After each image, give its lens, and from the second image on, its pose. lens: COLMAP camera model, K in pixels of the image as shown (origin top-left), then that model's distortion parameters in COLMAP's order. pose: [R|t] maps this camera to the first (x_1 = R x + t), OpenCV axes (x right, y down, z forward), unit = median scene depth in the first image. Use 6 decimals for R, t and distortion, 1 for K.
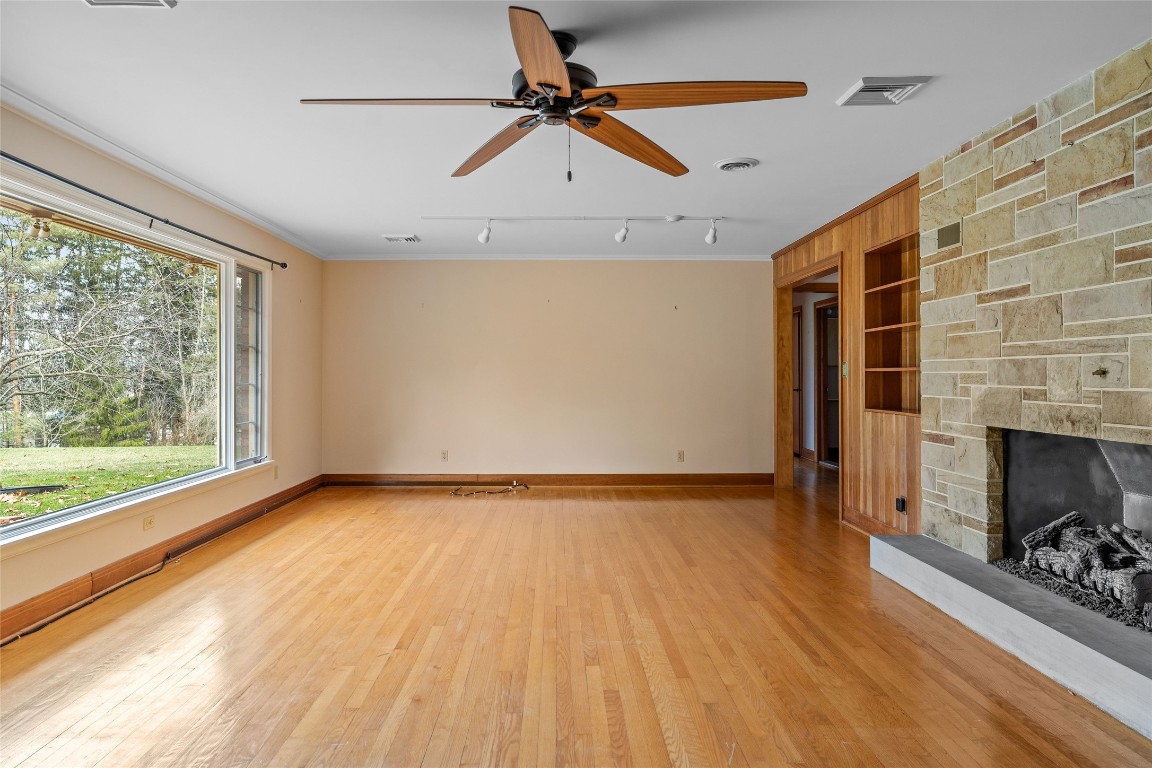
lens RADIAL K [[766.2, 0, 572.0], [0, 766.2, 371.4], [0, 0, 1]] dist [-0.000326, 0.000303]
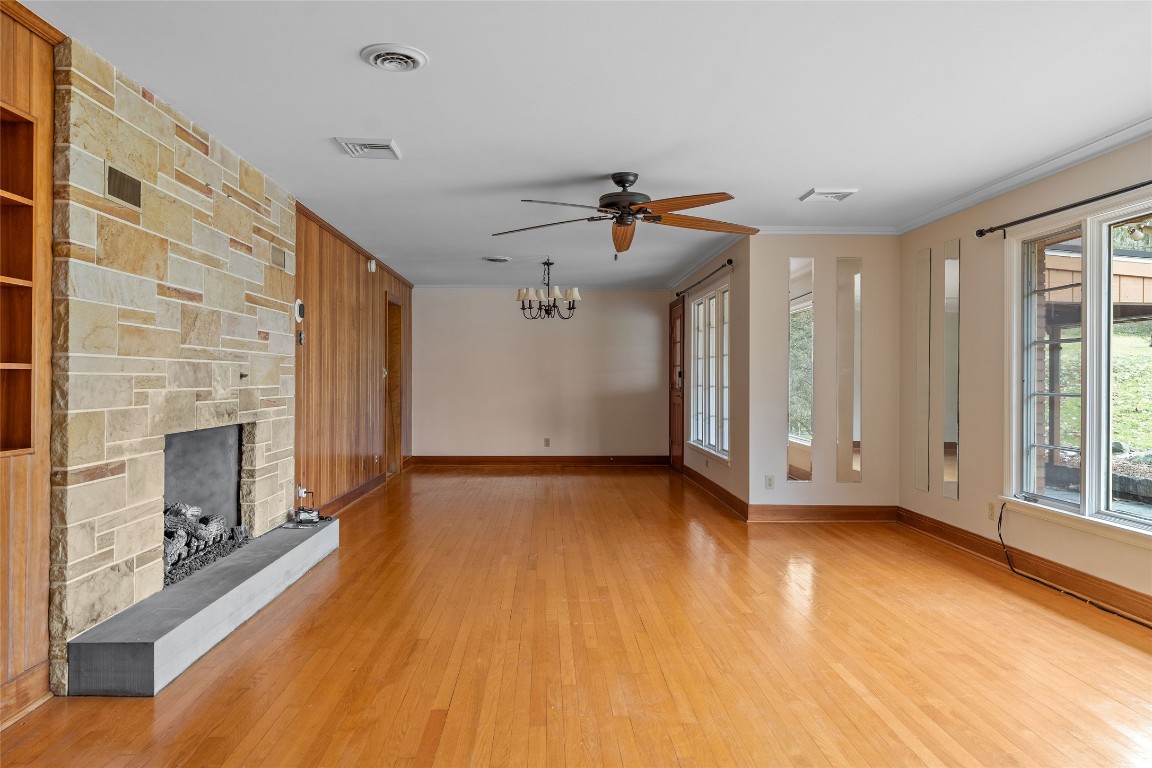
lens RADIAL K [[752.0, 0, 574.9], [0, 752.0, 378.0], [0, 0, 1]] dist [-0.001503, 0.001960]
pose [[-0.999837, -0.003487, -0.017718, 0.083537], [-0.003430, 0.999989, -0.003241, 0.006494], [0.017729, -0.003180, -0.999838, 1.940014]]
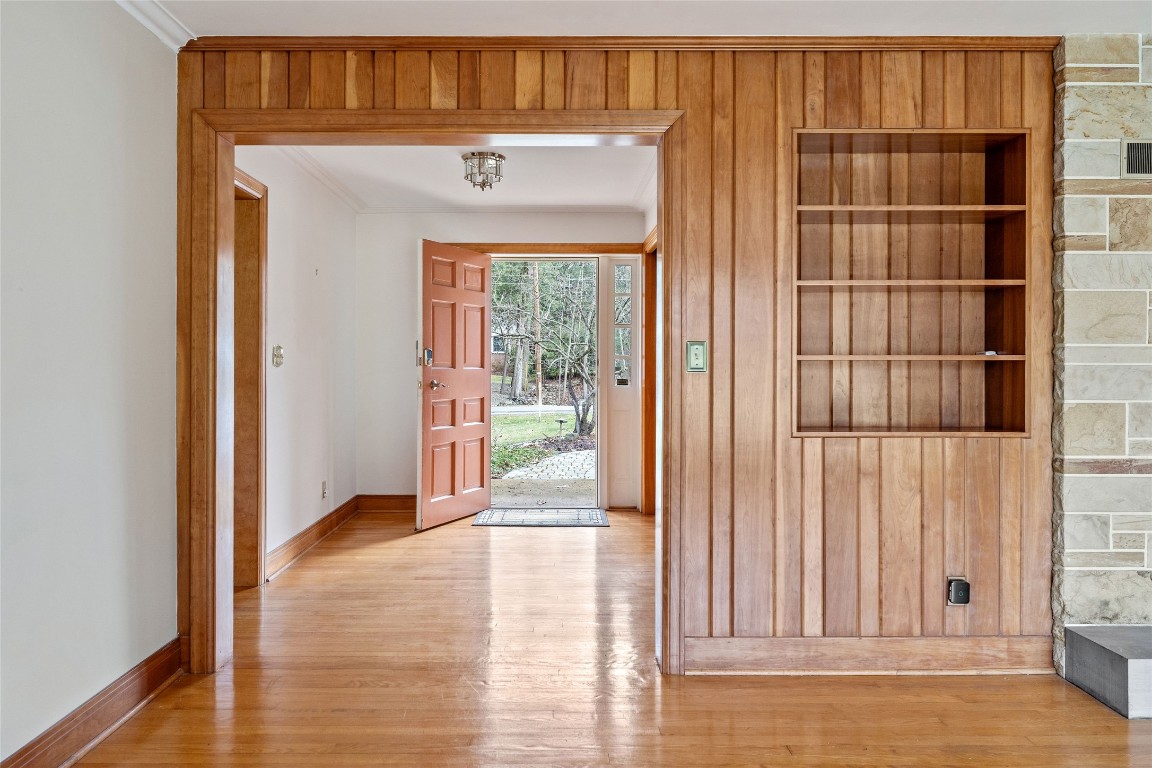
lens RADIAL K [[766.2, 0, 572.0], [0, 766.2, 371.4], [0, 0, 1]] dist [-0.000326, 0.000303]
pose [[0.006117, -0.001755, 0.999980, -0.197054], [-0.004974, 0.999986, 0.001785, 0.009940], [-0.999969, -0.004985, 0.006108, 1.690883]]
